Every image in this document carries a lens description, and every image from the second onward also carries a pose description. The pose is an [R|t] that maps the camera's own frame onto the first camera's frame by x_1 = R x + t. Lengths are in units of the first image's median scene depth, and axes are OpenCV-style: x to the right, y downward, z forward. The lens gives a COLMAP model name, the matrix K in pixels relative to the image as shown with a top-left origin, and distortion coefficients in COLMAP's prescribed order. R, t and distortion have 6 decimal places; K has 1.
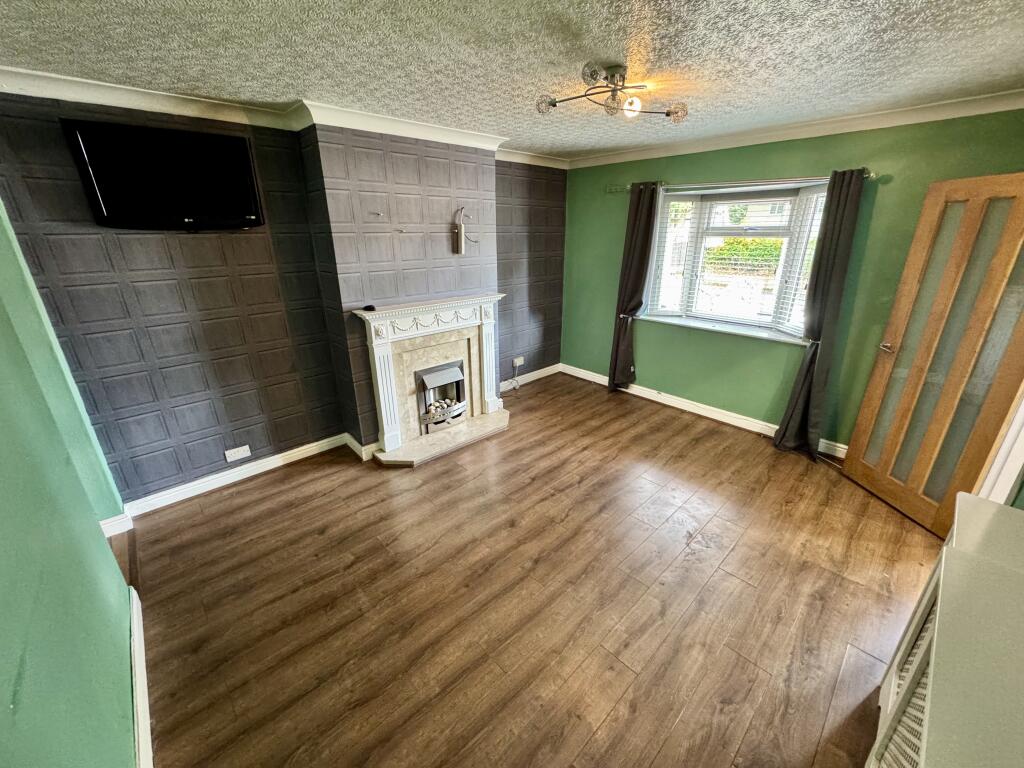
lens RADIAL K [[407.6, 0, 510.4], [0, 407.6, 383.9], [0, 0, 1]] dist [-0.007806, 0.002069]
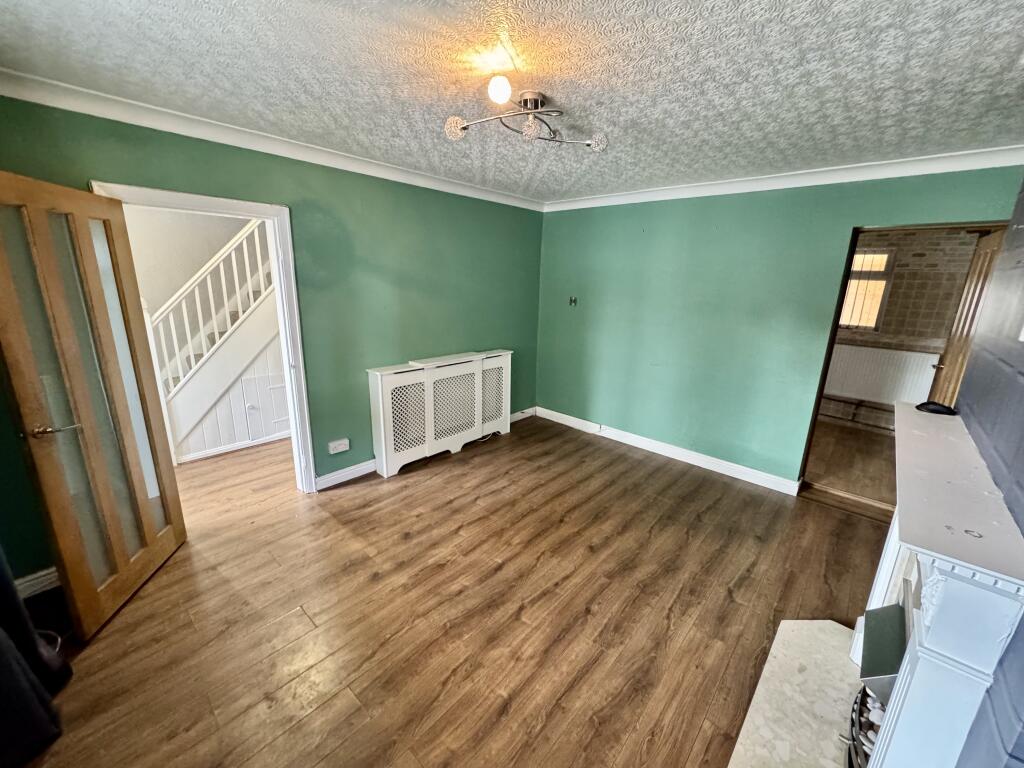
lens RADIAL K [[407.6, 0, 512.5], [0, 407.6, 383.2], [0, 0, 1]] dist [-0.007806, 0.002069]
pose [[-0.996051, 0.002317, -0.088750, 0.291460], [-0.048652, 0.821948, 0.567482, -0.559772], [0.074263, 0.569559, -0.818589, 1.592283]]
